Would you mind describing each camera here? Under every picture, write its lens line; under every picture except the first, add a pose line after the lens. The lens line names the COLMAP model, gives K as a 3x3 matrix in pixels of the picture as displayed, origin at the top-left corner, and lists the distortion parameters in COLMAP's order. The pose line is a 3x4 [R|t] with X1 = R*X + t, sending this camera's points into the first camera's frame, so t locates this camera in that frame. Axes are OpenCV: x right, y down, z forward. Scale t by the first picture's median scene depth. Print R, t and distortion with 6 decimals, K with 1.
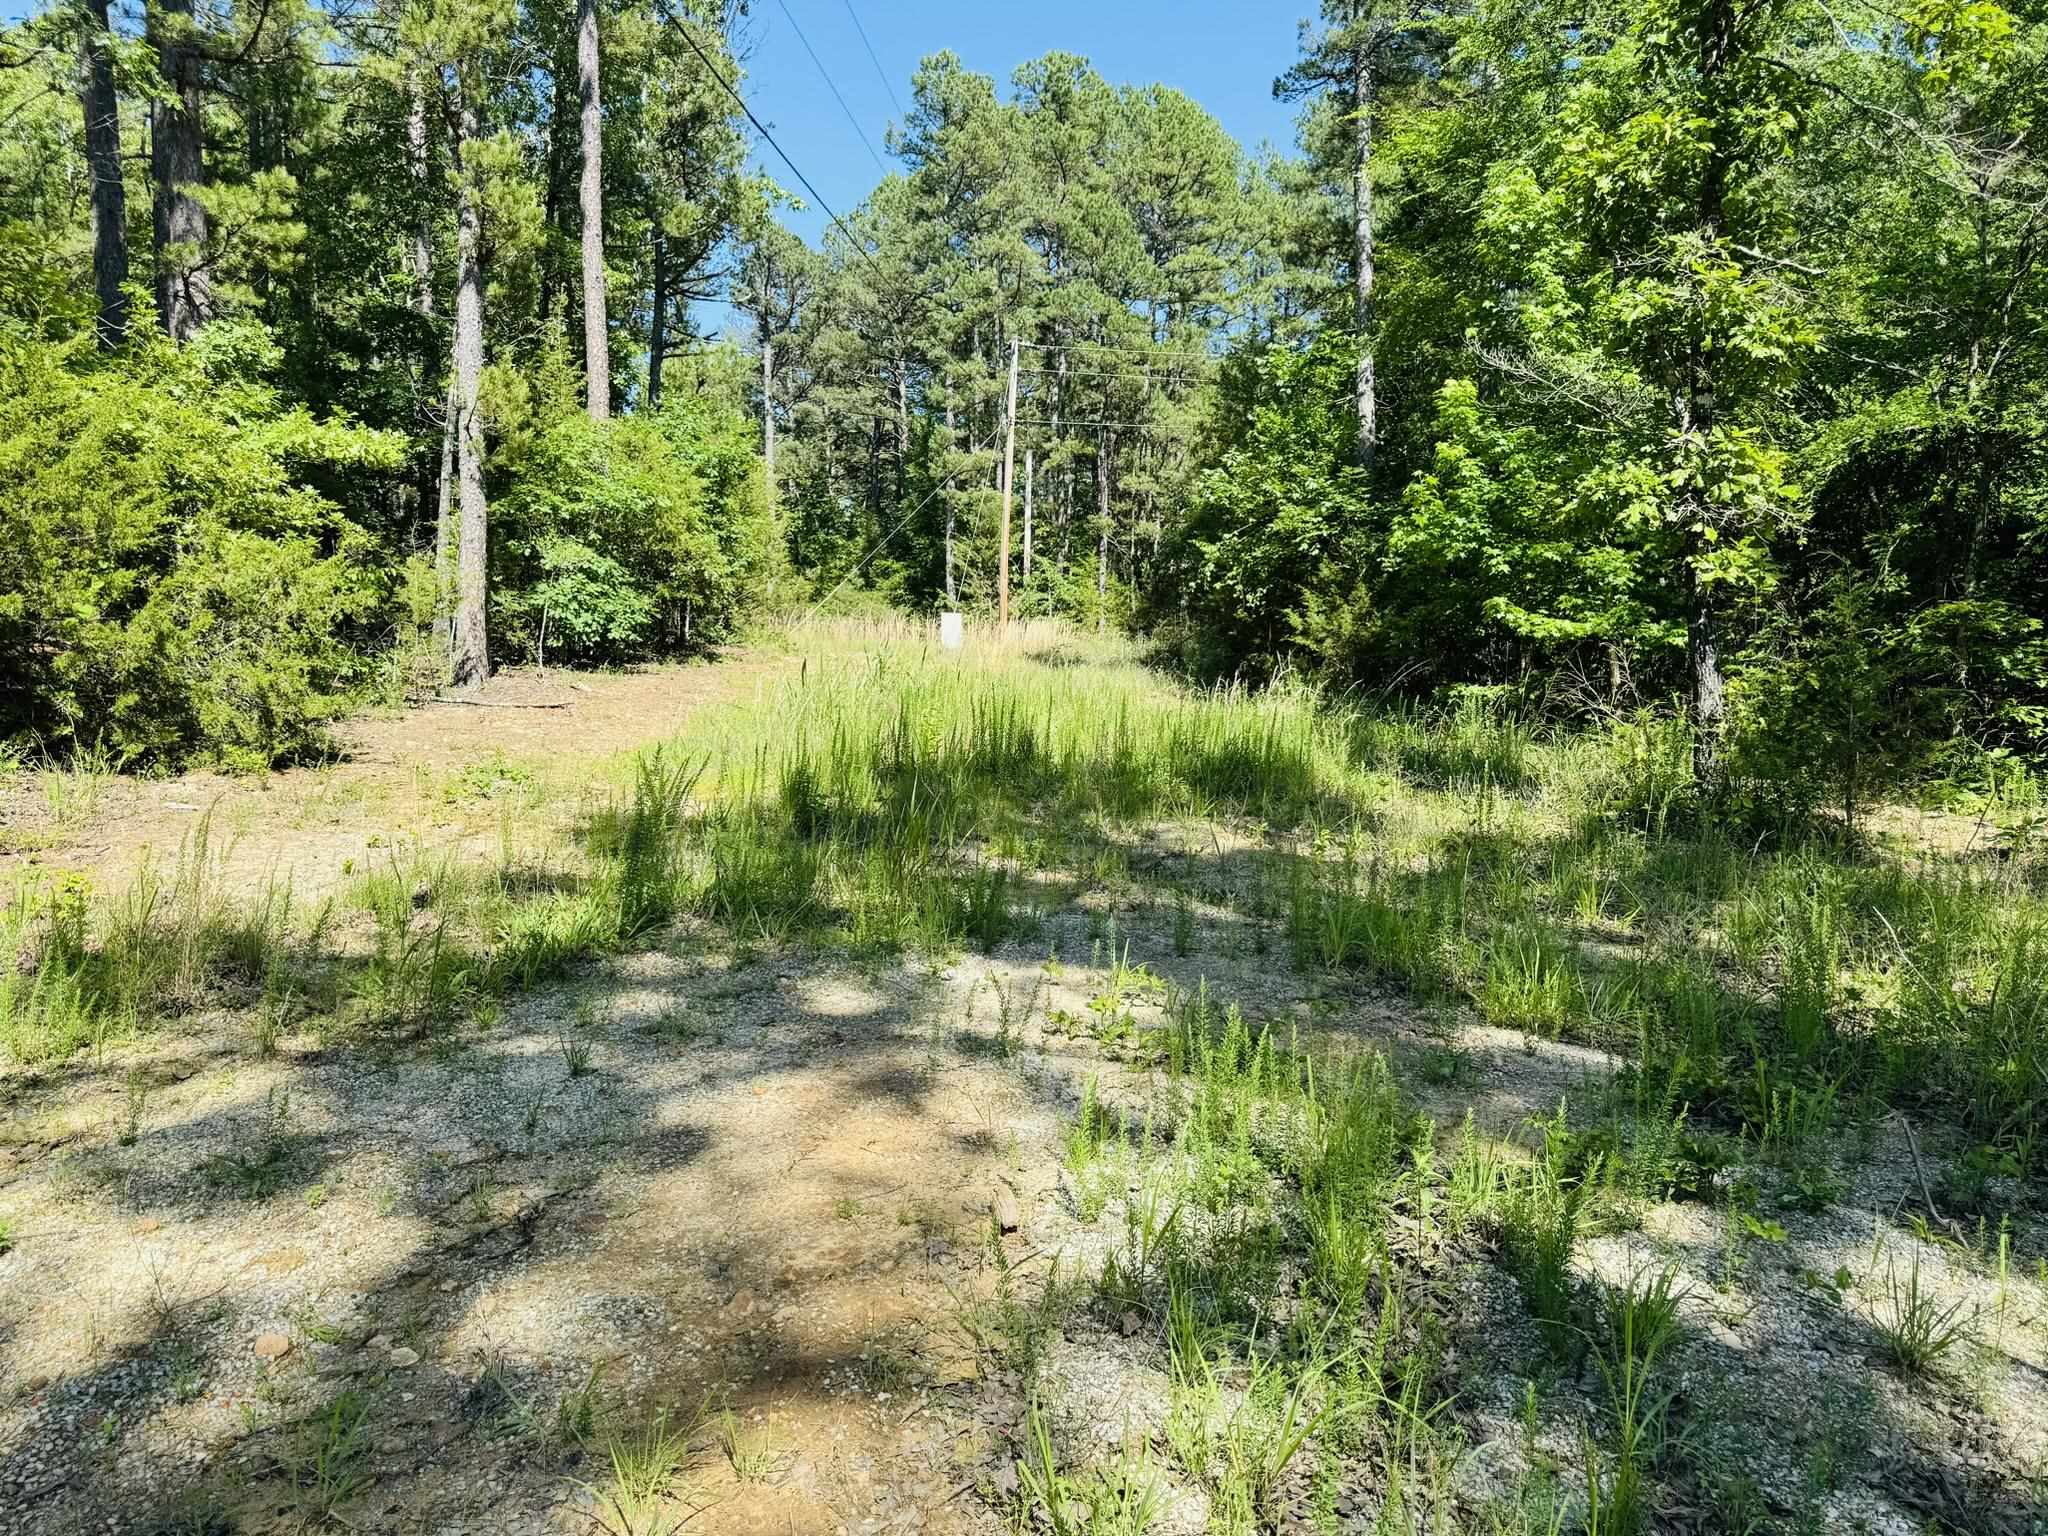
lens RADIAL K [[1408.5, 0, 1023.8], [0, 1408.5, 804.5], [0, 0, 1]] dist [-0.048328, -0.001043]
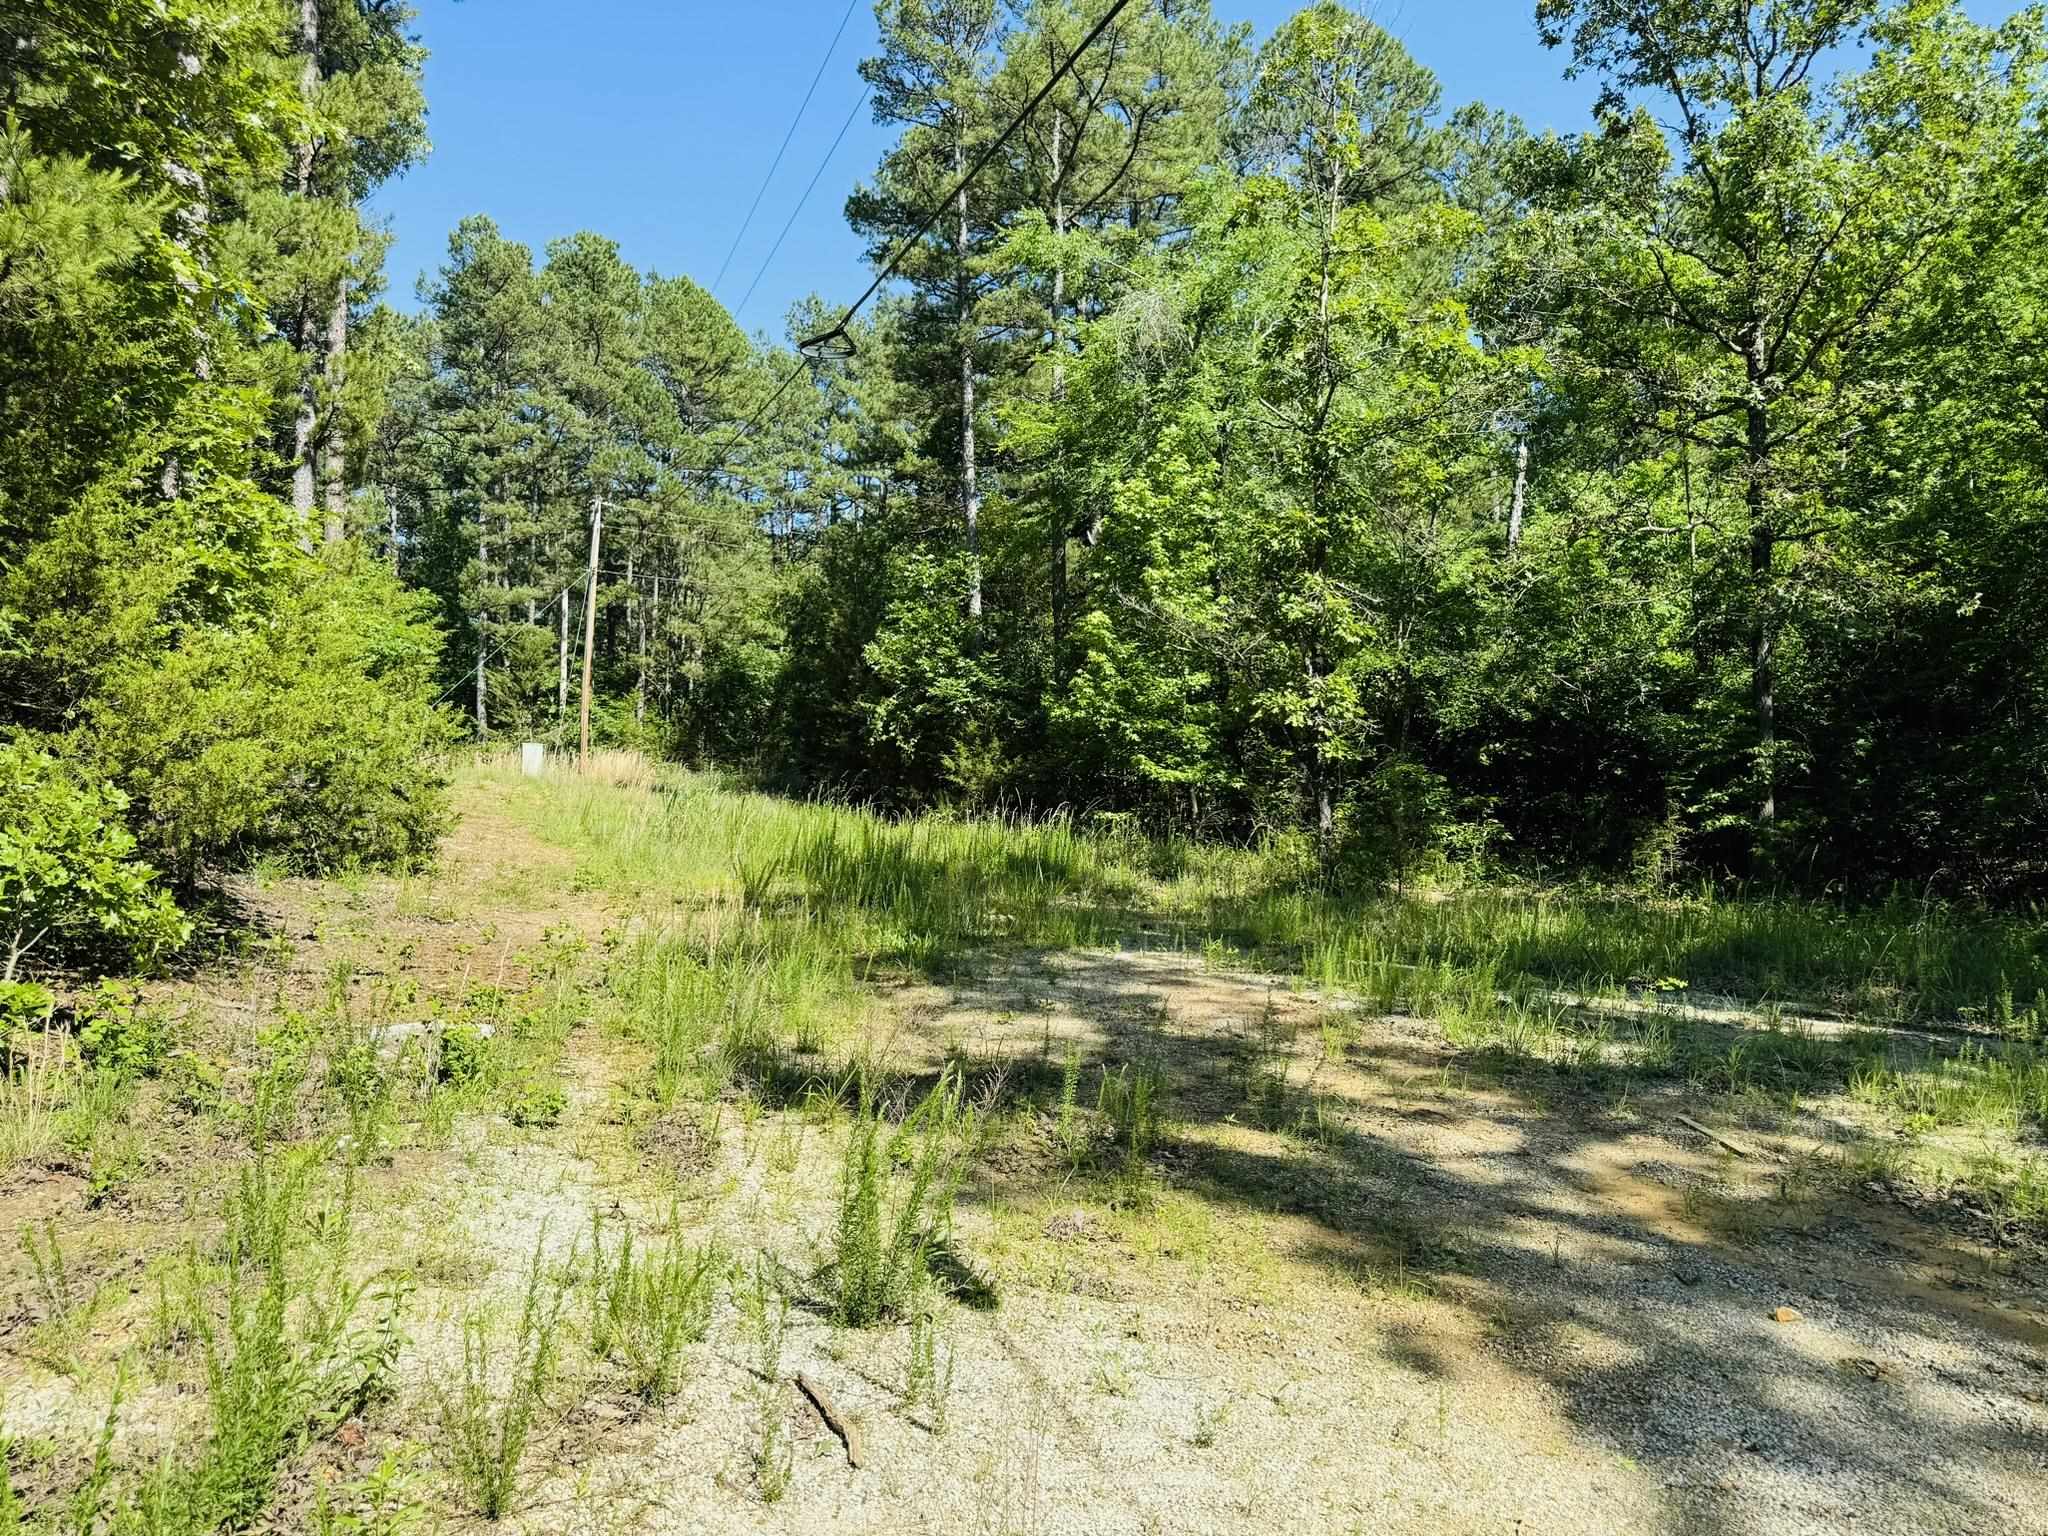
lens RADIAL K [[1389.0, 0, 1024.0], [0, 1389.0, 768.0], [0, 0, 1]] dist [-0.003529, -0.005089]
pose [[0.909927, 0.023274, 0.414115, -0.380792], [0.024827, 0.993578, -0.110391, 0.028702], [-0.414025, 0.110729, 0.903506, -0.300911]]
